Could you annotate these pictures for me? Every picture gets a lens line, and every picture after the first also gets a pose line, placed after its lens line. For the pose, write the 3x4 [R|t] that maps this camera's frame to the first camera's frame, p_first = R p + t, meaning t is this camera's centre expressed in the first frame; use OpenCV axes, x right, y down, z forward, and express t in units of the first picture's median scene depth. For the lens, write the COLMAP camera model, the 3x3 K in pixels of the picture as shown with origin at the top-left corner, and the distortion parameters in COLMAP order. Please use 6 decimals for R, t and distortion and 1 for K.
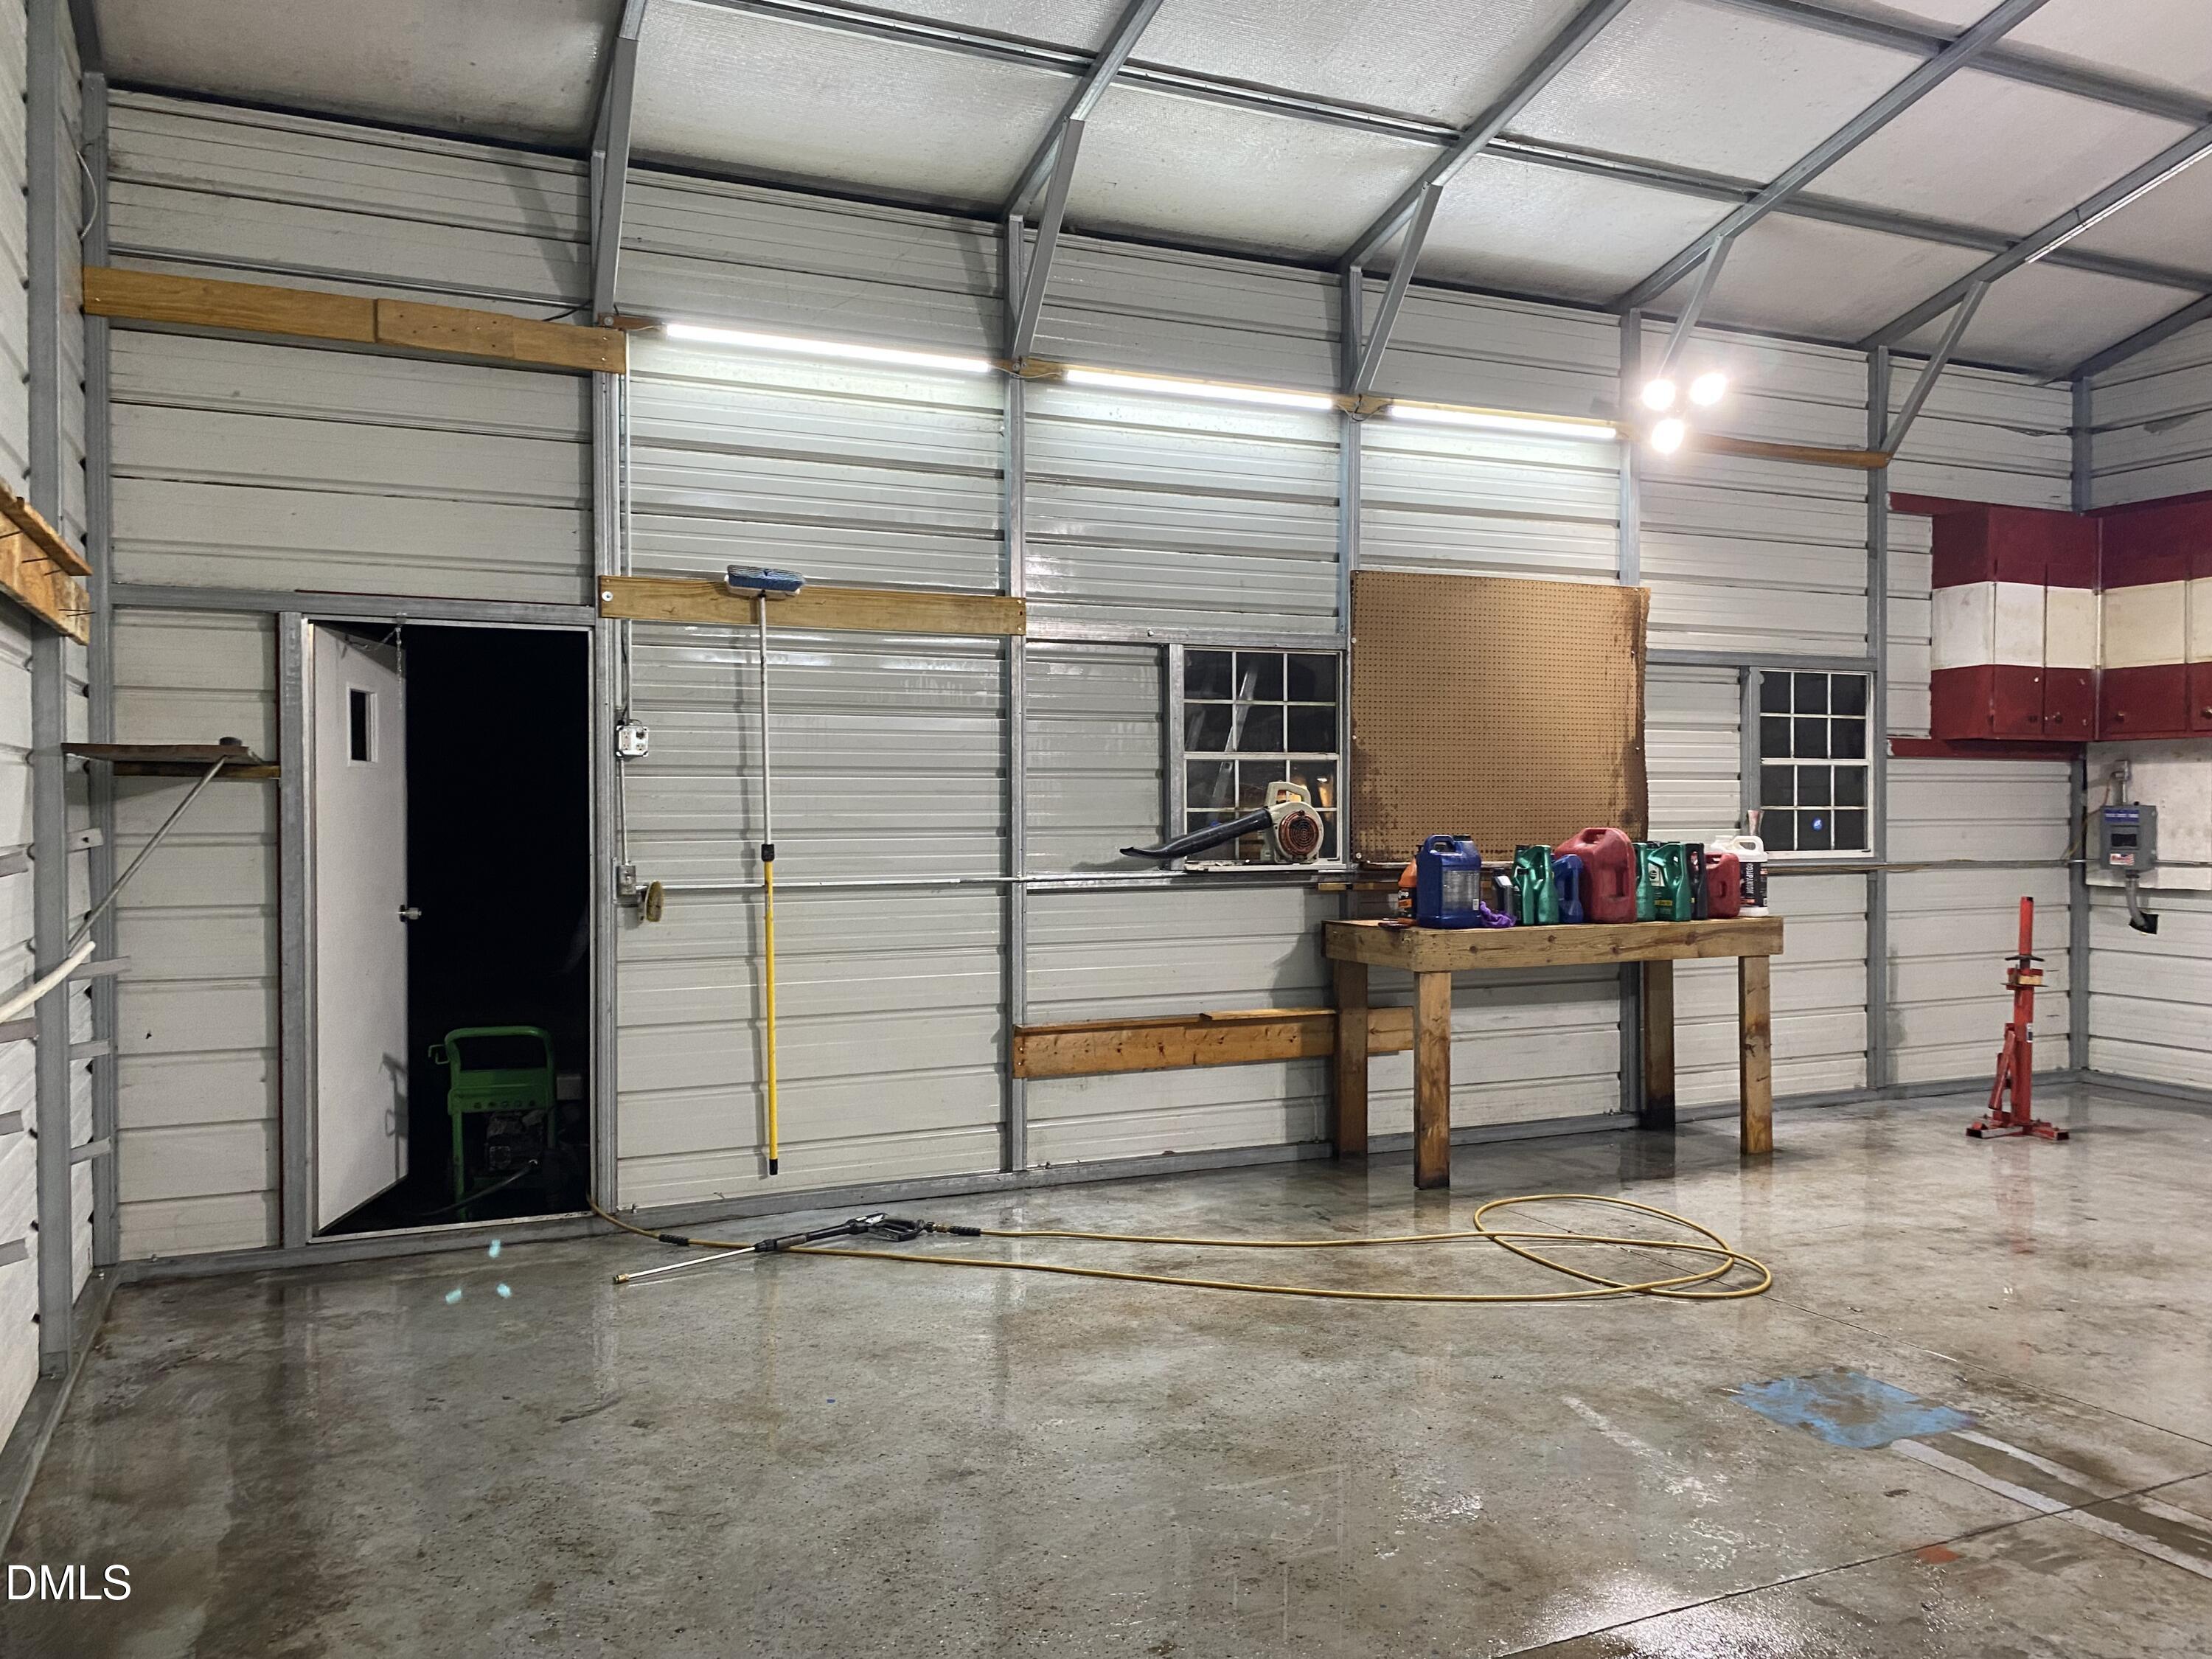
lens RADIAL K [[1682.9, 0, 1104.7], [0, 1682.9, 806.7], [0, 0, 1]] dist [0.006429, -0.004461]
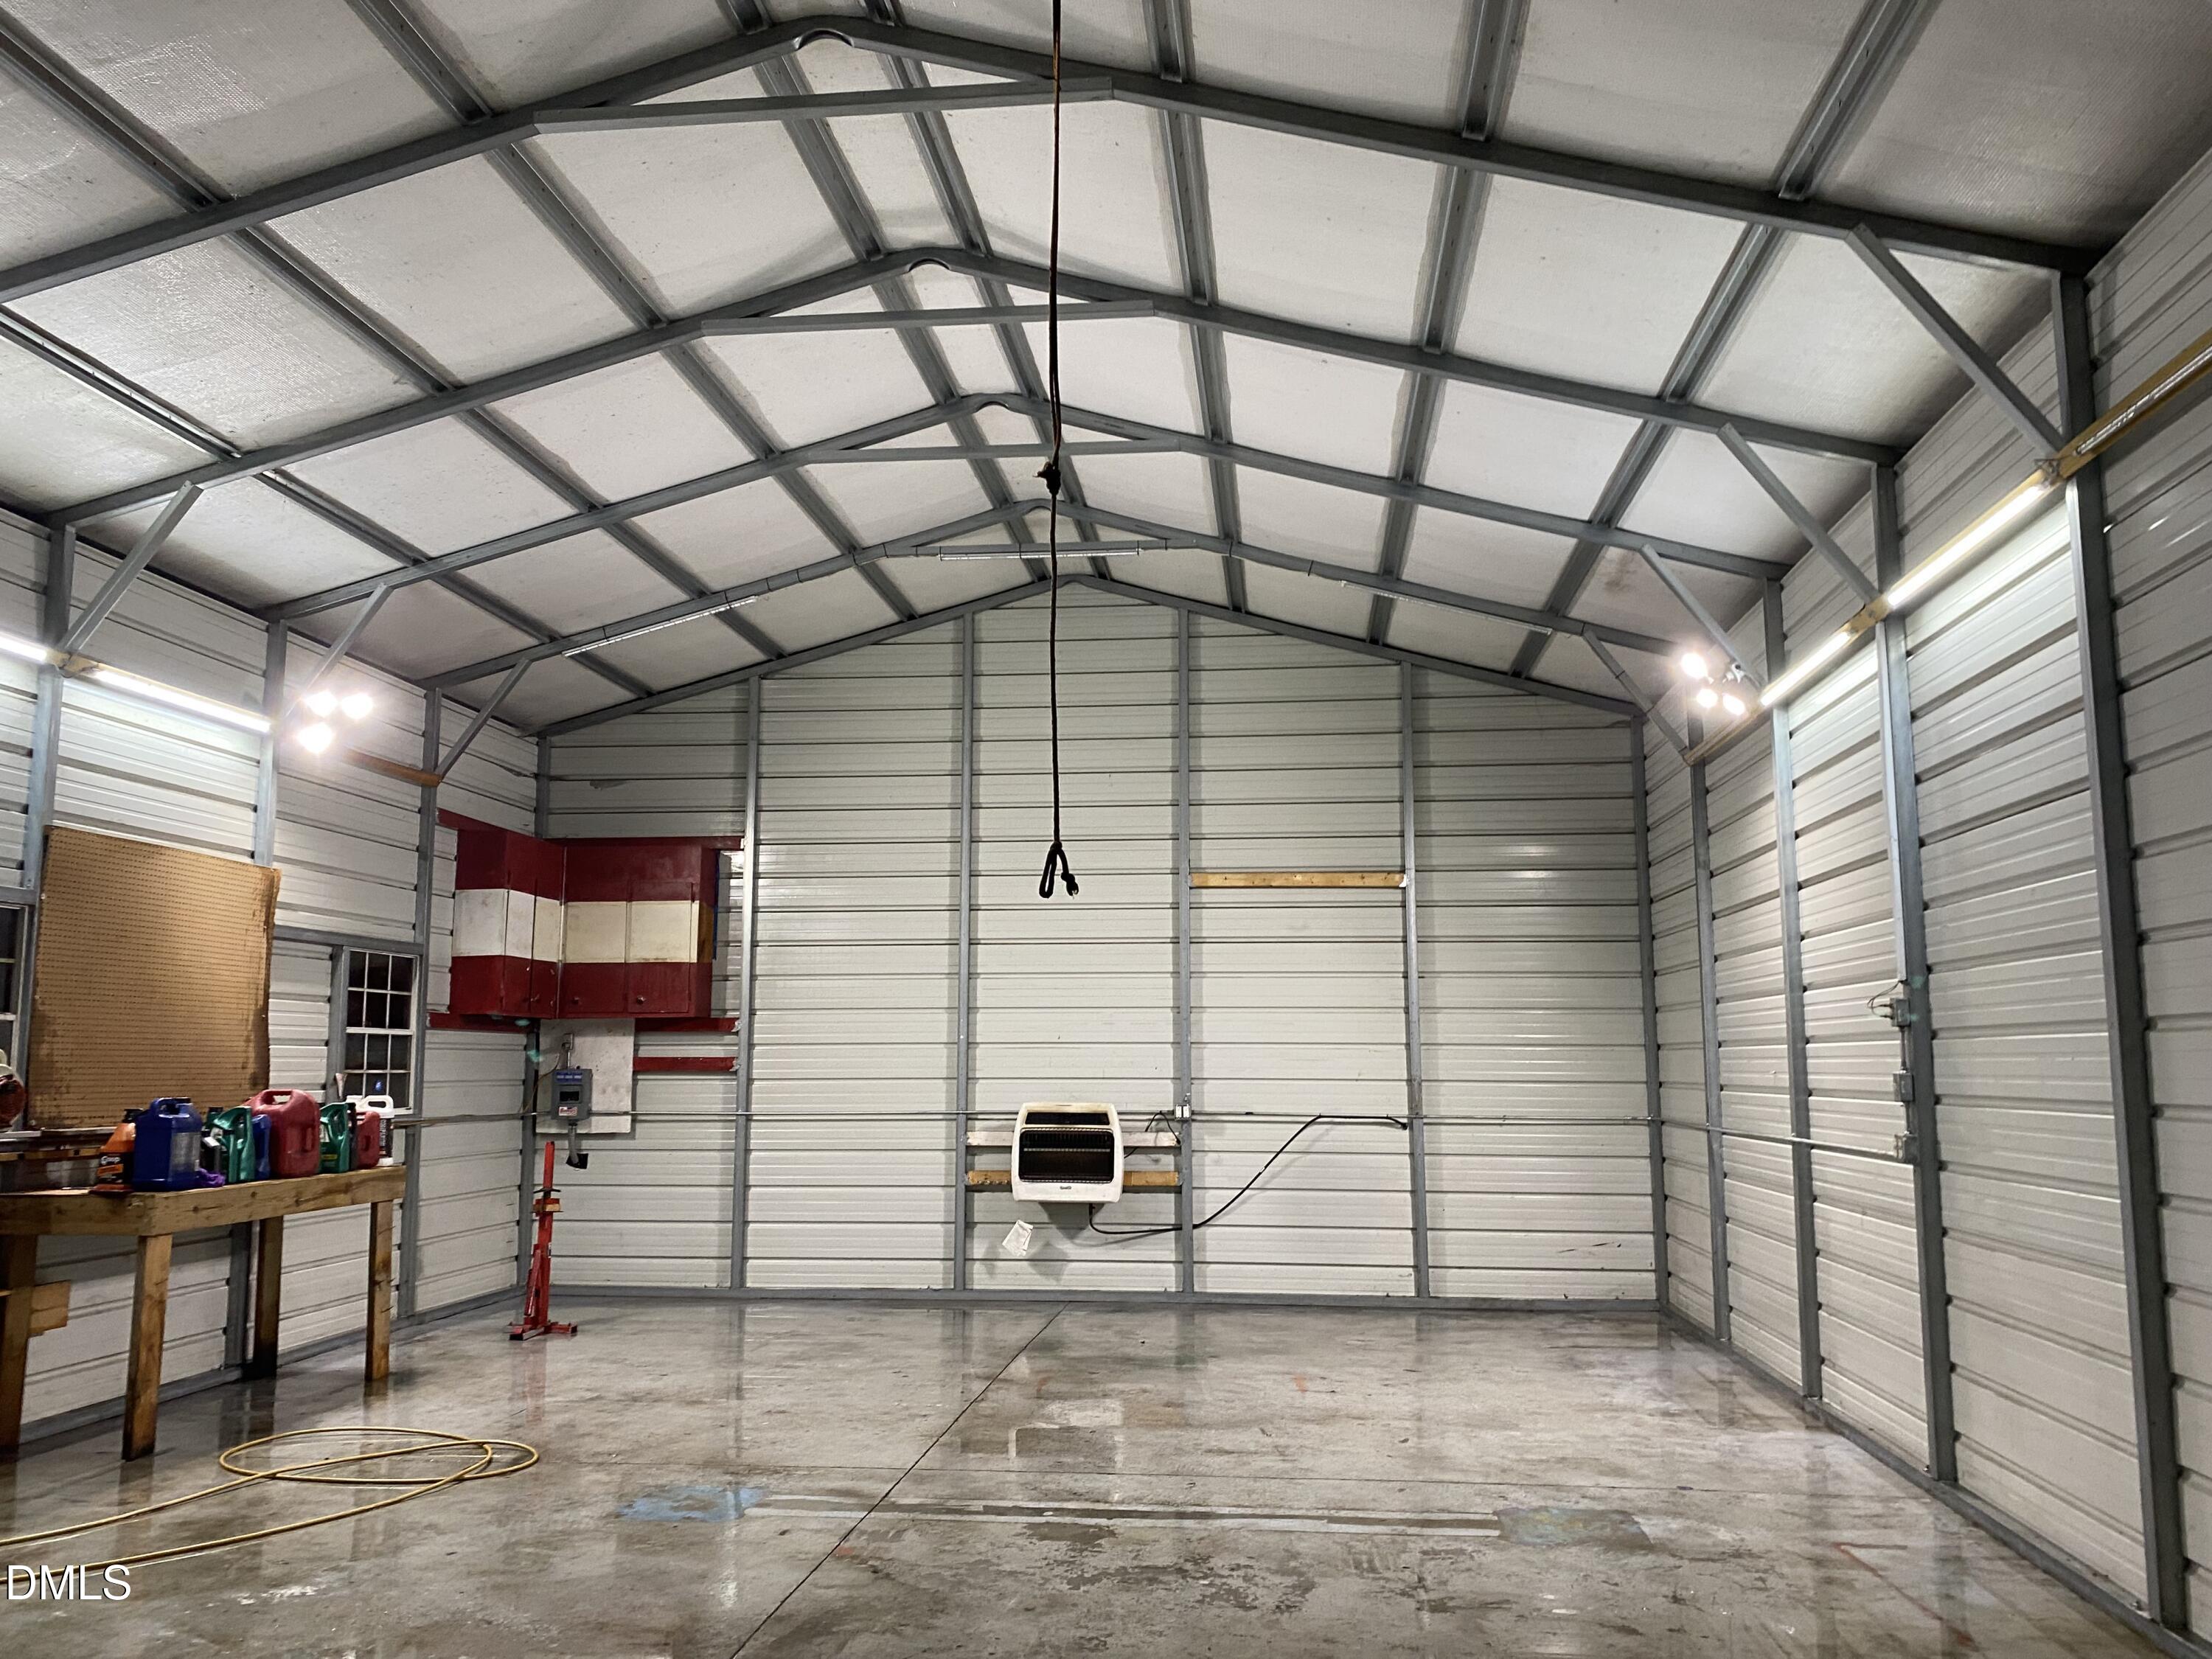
lens RADIAL K [[1682.9, 0, 1104.7], [0, 1682.9, 806.7], [0, 0, 1]] dist [0.006429, -0.004461]
pose [[0.504323, 0.132015, 0.853364, -0.354525], [0.003377, 0.987936, -0.154829, 0.002061], [-0.863509, 0.080966, 0.497792, -0.018426]]
